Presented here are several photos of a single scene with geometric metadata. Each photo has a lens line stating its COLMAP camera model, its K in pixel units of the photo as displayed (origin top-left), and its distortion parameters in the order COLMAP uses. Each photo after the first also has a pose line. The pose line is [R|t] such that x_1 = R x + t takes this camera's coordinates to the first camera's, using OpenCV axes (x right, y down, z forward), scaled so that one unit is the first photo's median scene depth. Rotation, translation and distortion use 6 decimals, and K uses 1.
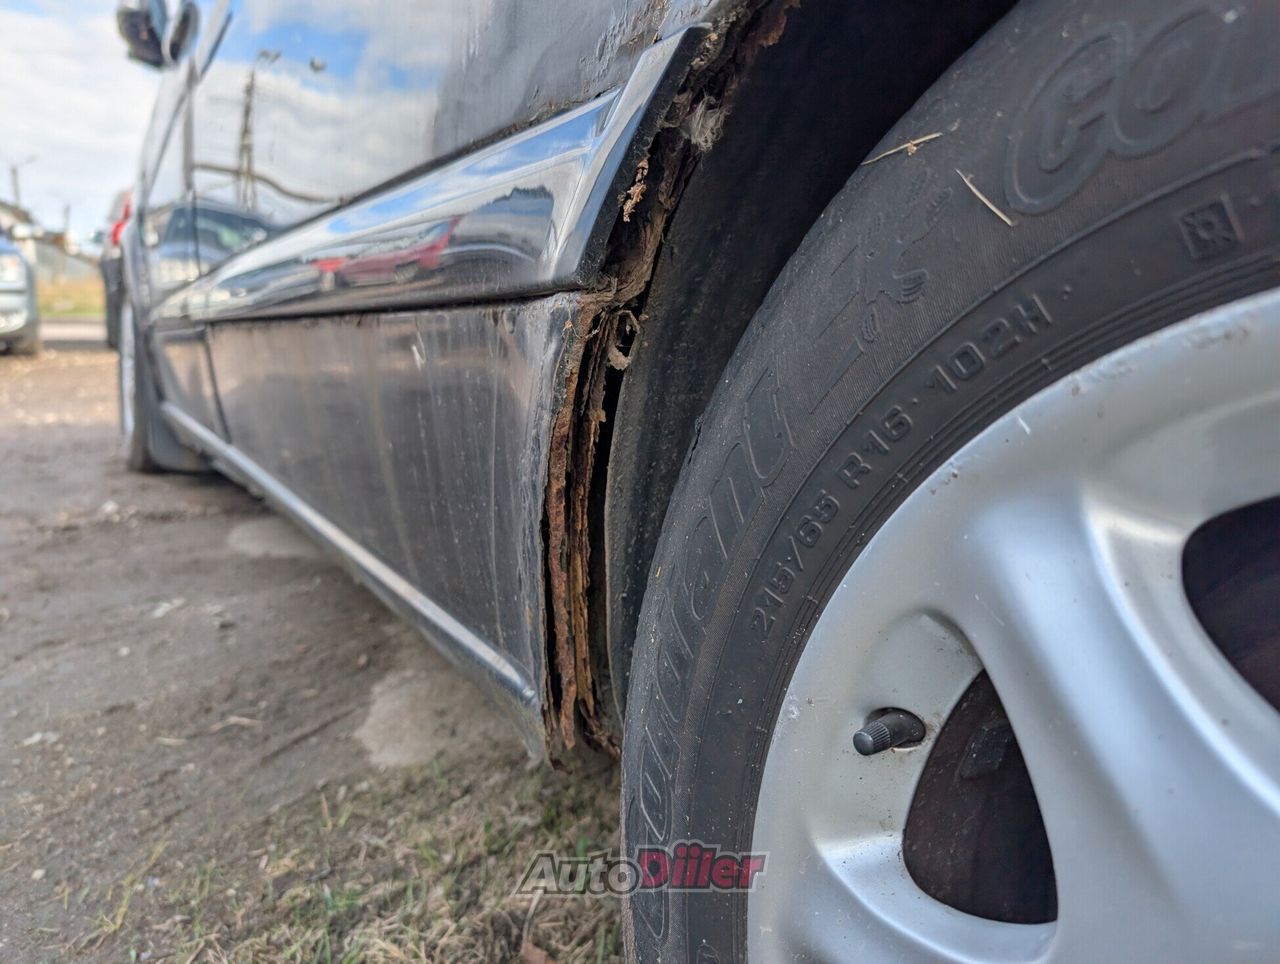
lens RADIAL K [[927.9, 0, 638.9], [0, 927.9, 482.4], [0, 0, 1]] dist [0.014163, -0.020289]
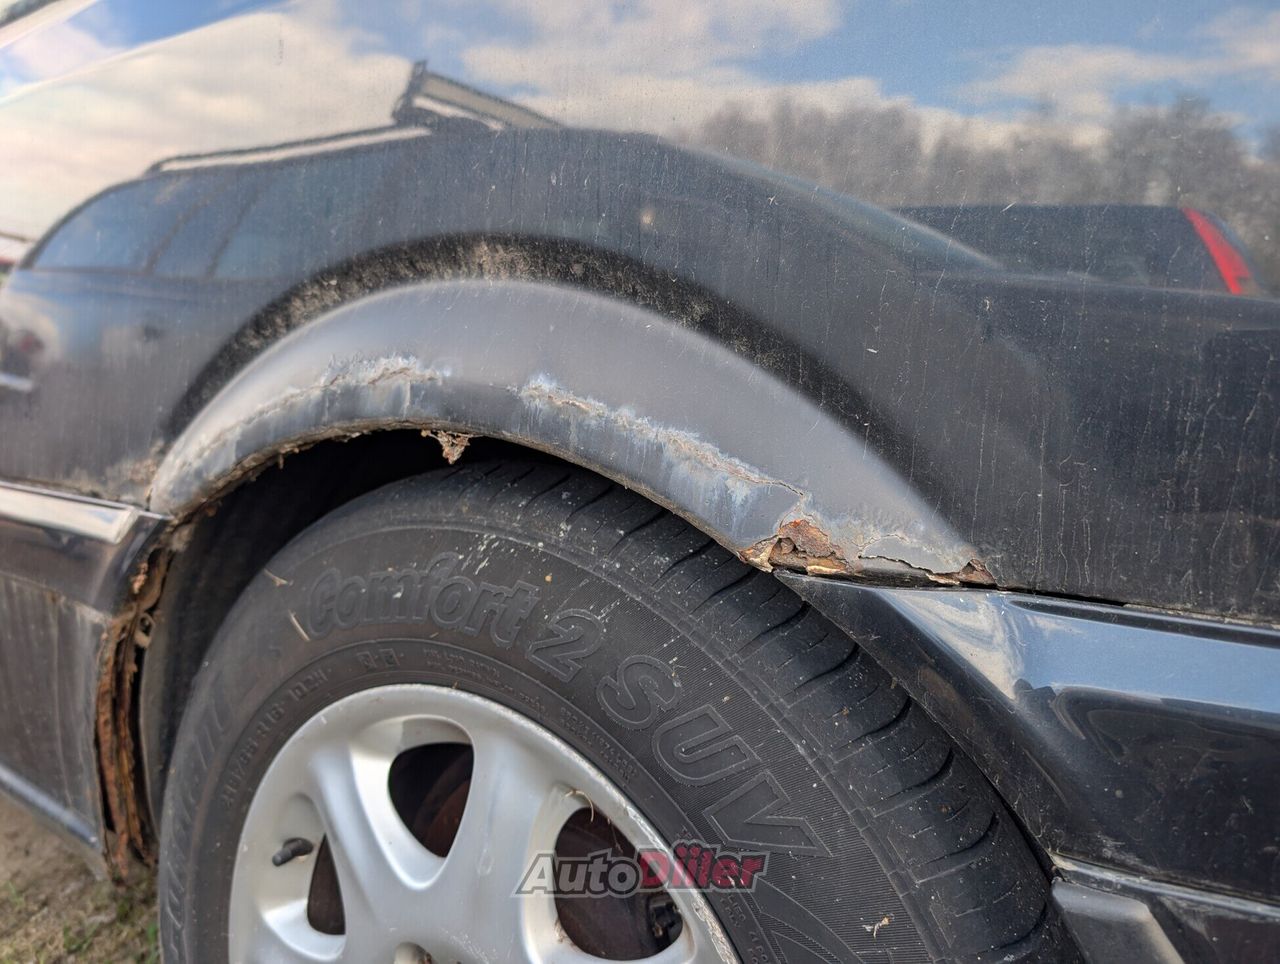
lens RADIAL K [[927.9, 0, 635.0], [0, 927.9, 472.1], [0, 0, 1]] dist [0.014163, -0.020289]
pose [[0.919172, -0.045501, 0.391219, 0.120215], [0.052352, 0.998605, -0.006858, -0.298652], [-0.390362, 0.026785, 0.920272, -0.696282]]
